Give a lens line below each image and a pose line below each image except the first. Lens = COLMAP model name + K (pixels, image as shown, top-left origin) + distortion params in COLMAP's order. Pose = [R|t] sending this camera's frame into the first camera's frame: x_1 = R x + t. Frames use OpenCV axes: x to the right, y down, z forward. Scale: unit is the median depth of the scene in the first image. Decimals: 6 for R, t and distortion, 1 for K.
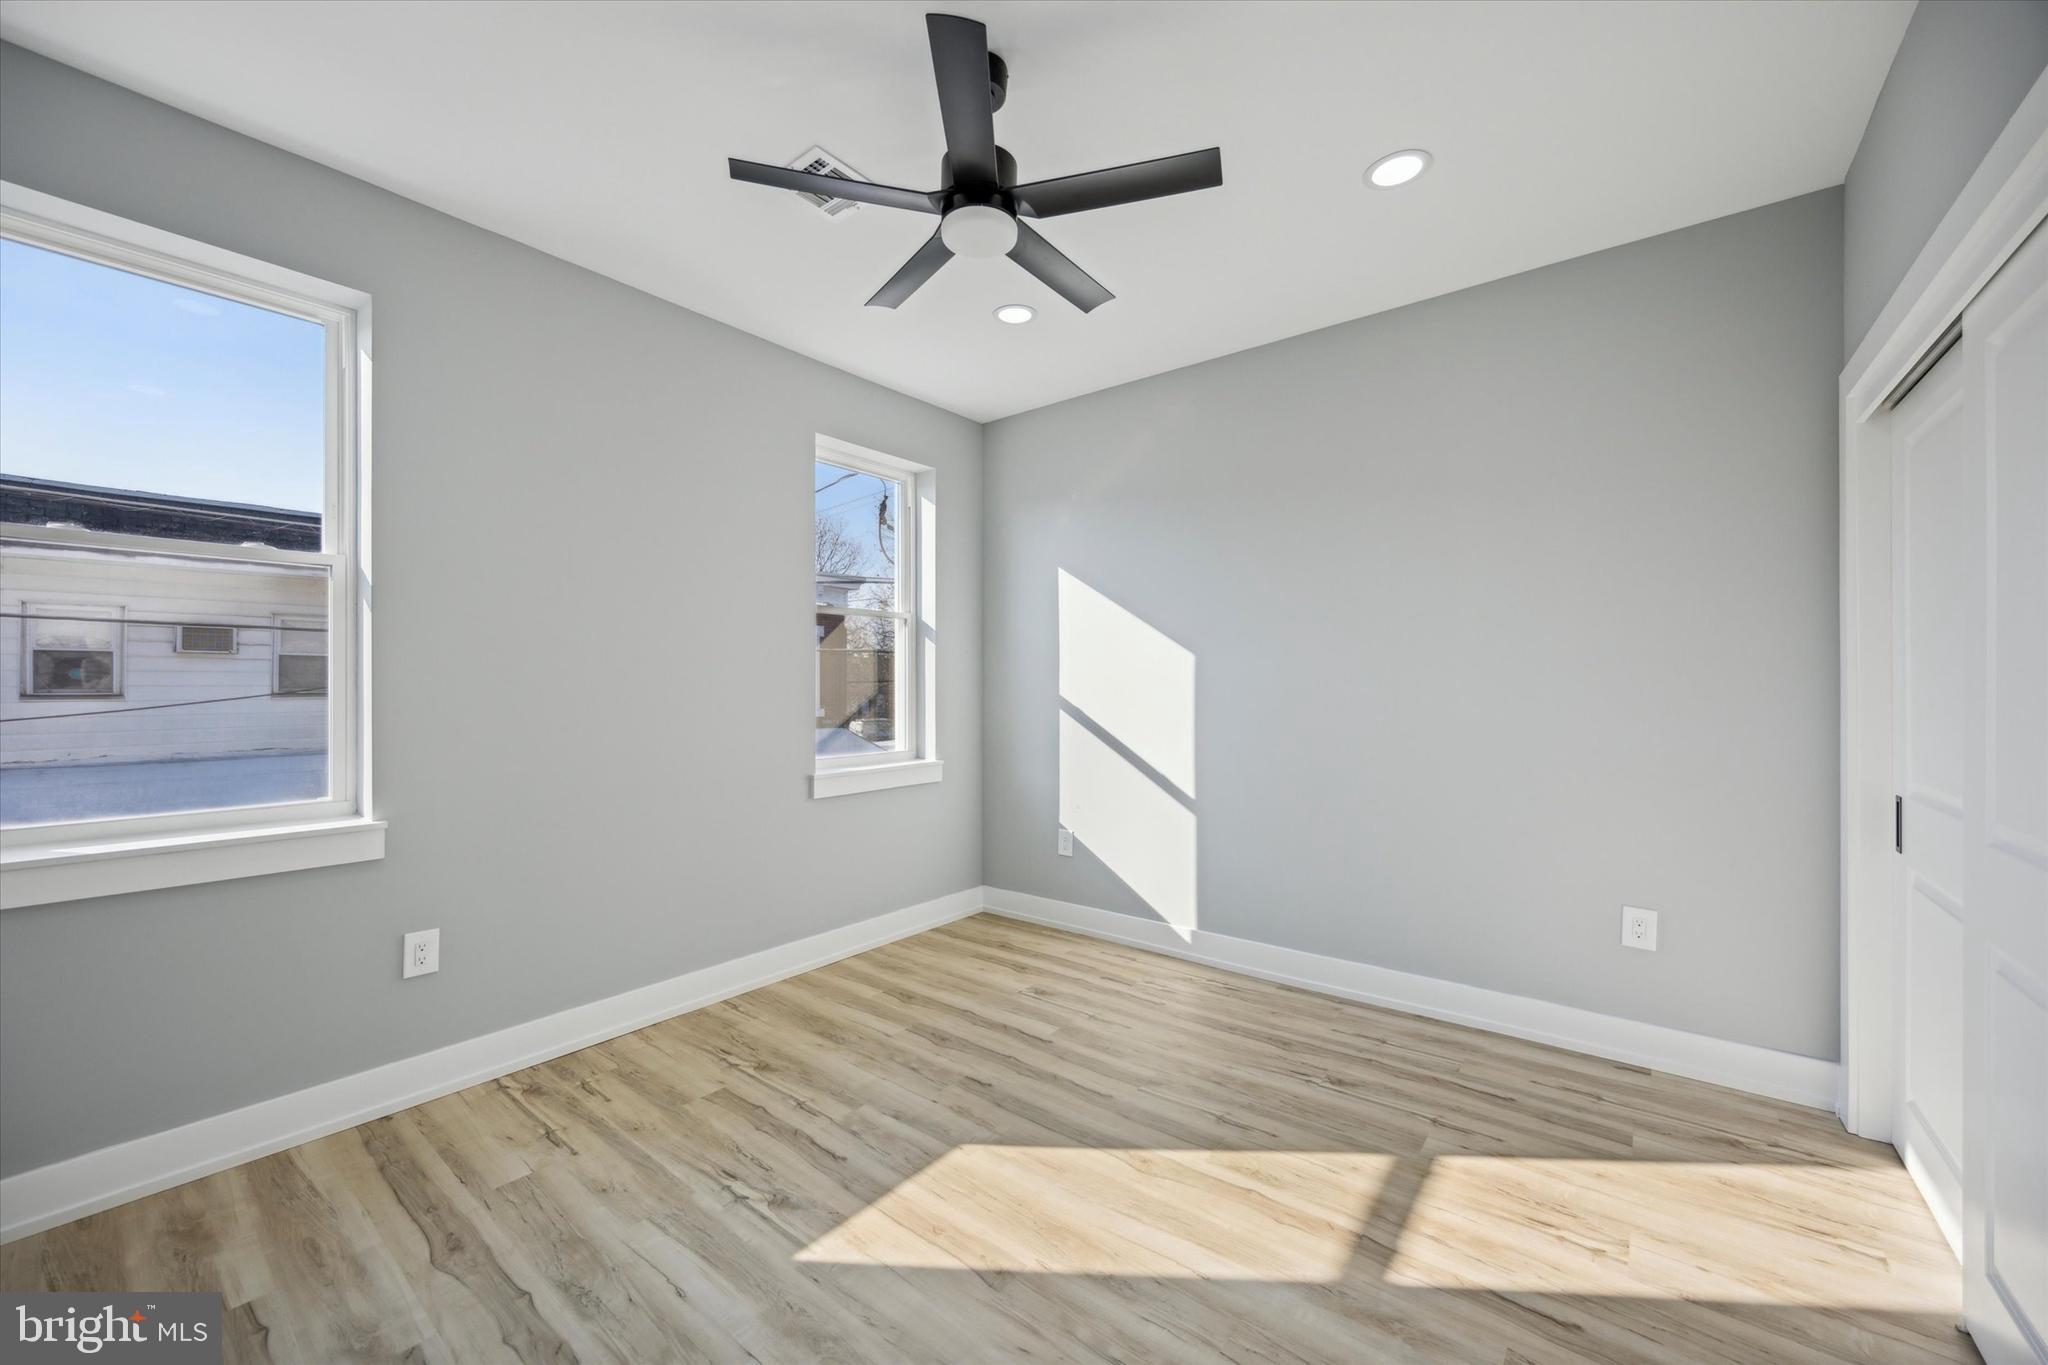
lens RADIAL K [[791.2, 0, 1028.5], [0, 791.2, 677.4], [0, 0, 1]] dist [-0.000203, -0.000532]
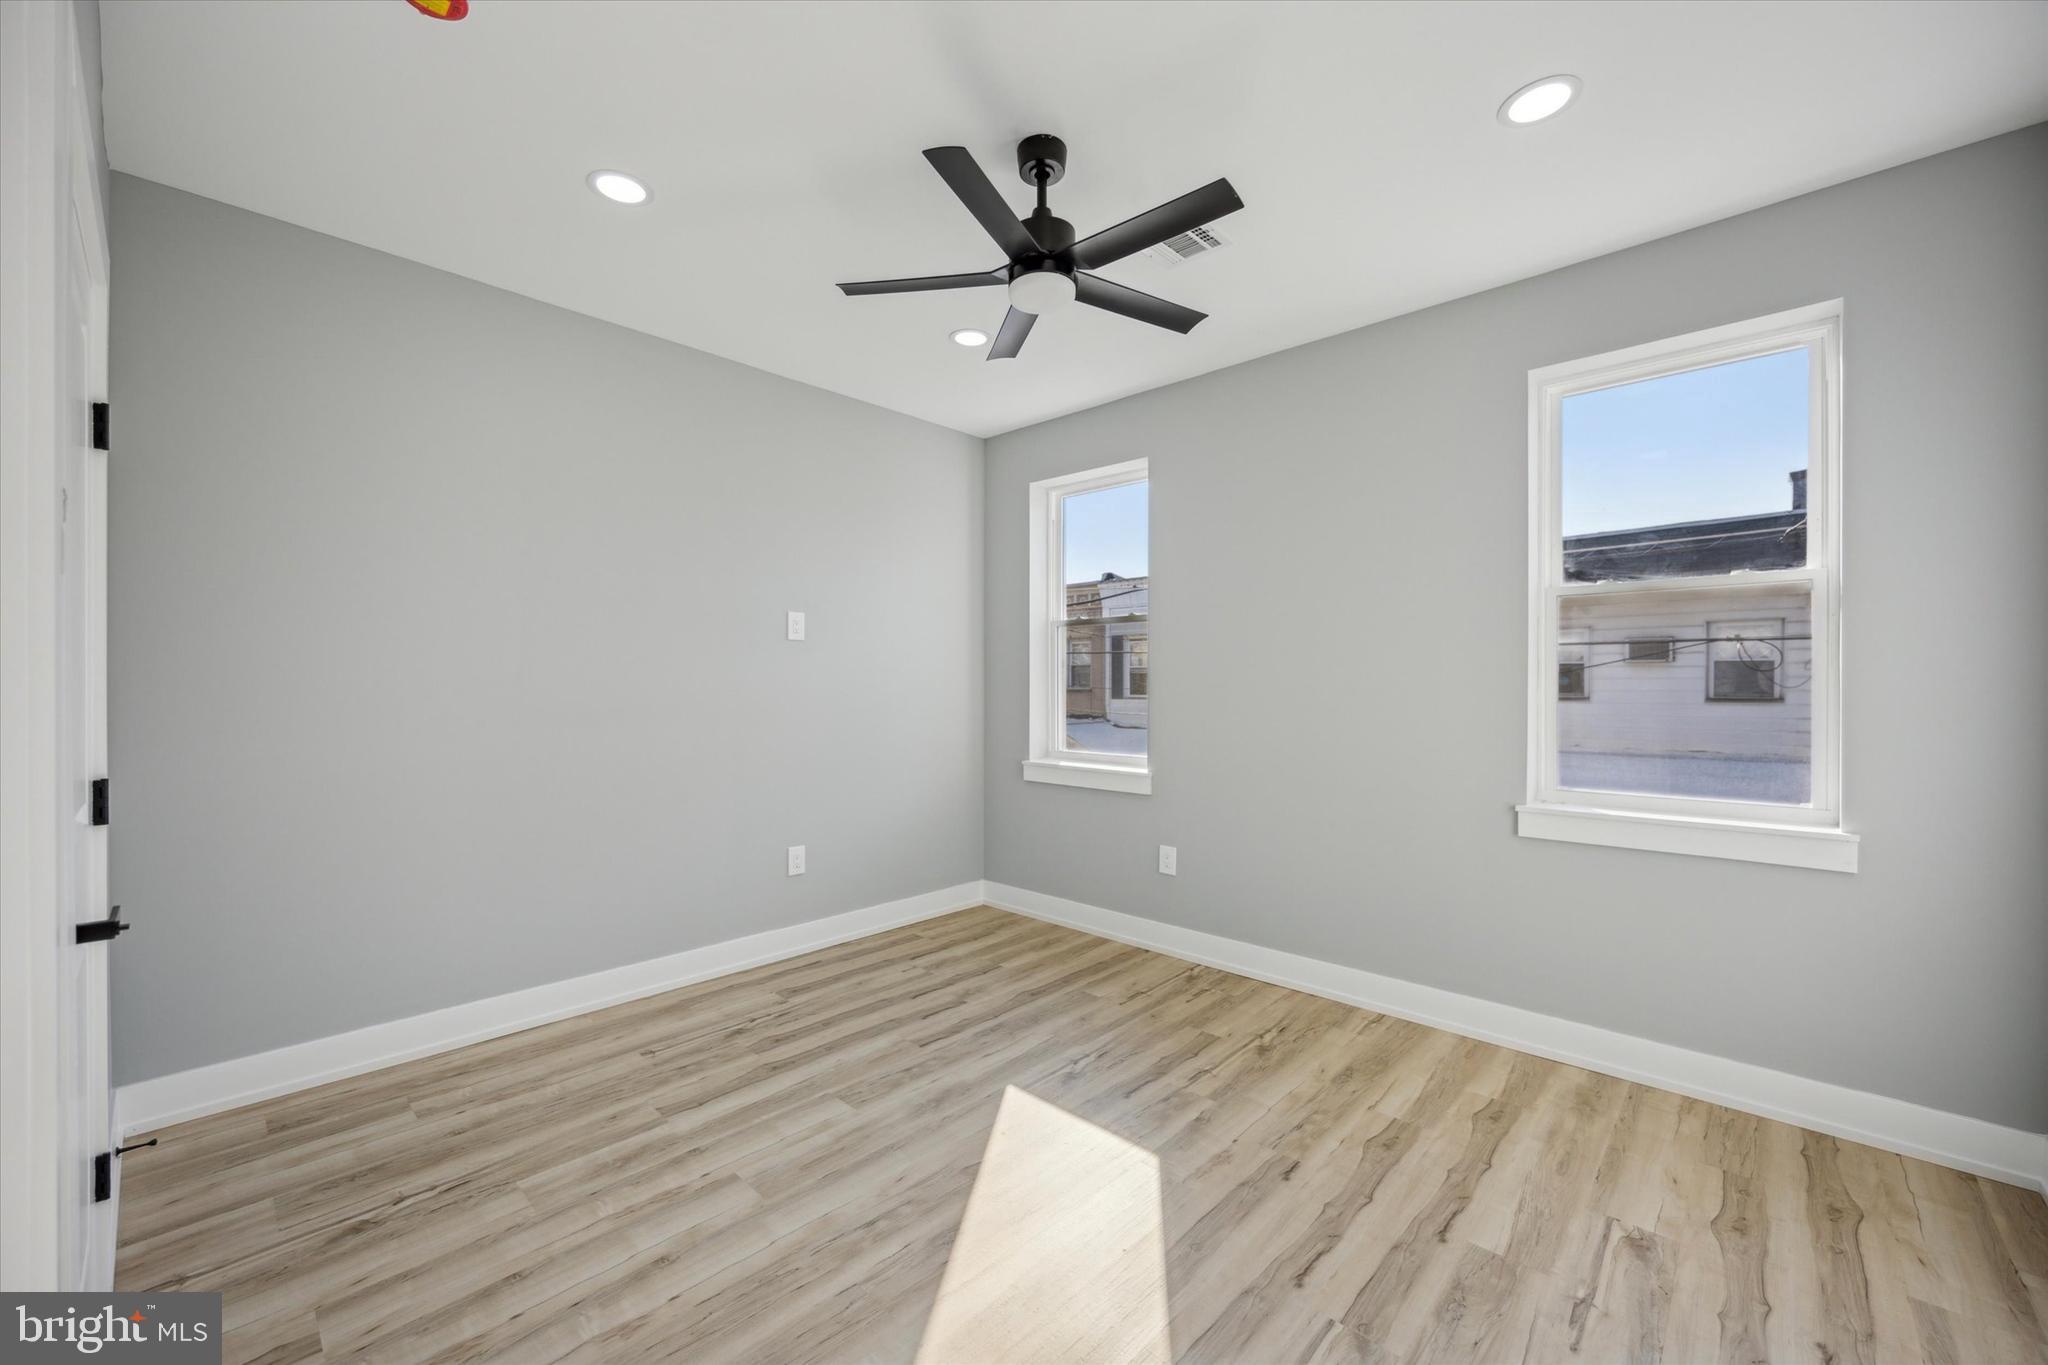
lens RADIAL K [[791.2, 0, 994.1], [0, 791.2, 687.0], [0, 0, 1]] dist [-0.000203, -0.000532]
pose [[-0.107189, -0.001313, -0.994238, 0.783732], [0.006667, 0.999976, -0.002039, 0.003313], [0.994216, -0.006847, -0.107178, 0.770980]]
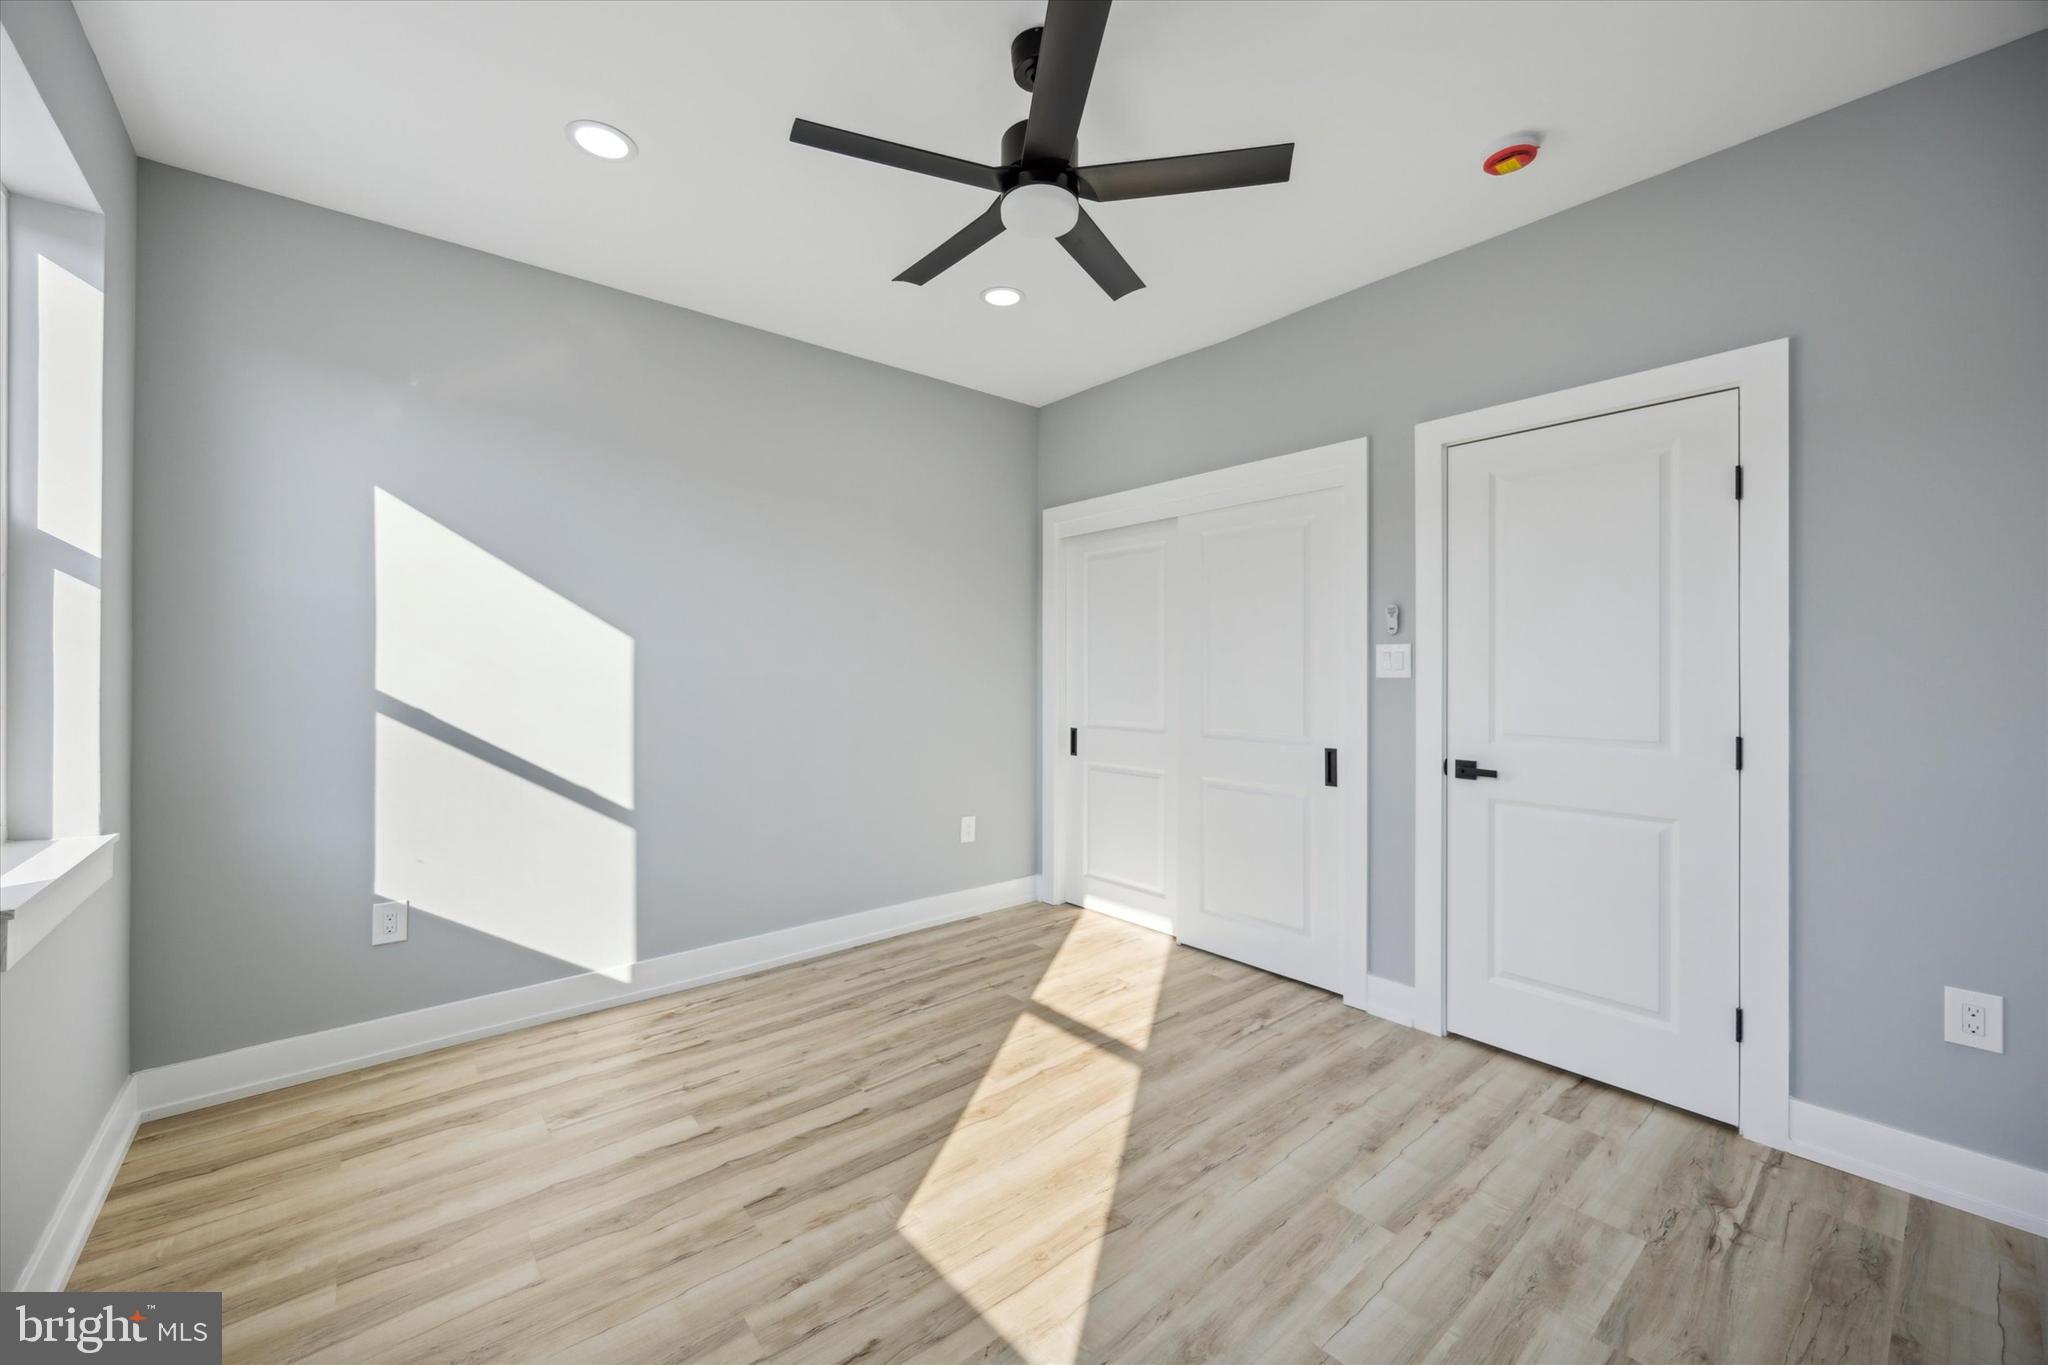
lens RADIAL K [[791.2, 0, 1010.1], [0, 791.2, 666.7], [0, 0, 1]] dist [-0.000203, -0.000532]
pose [[0.203774, 0.006376, 0.978997, -0.749017], [-0.009113, 0.999948, -0.004615, 0.003832], [-0.978976, -0.007981, 0.203821, 0.611097]]
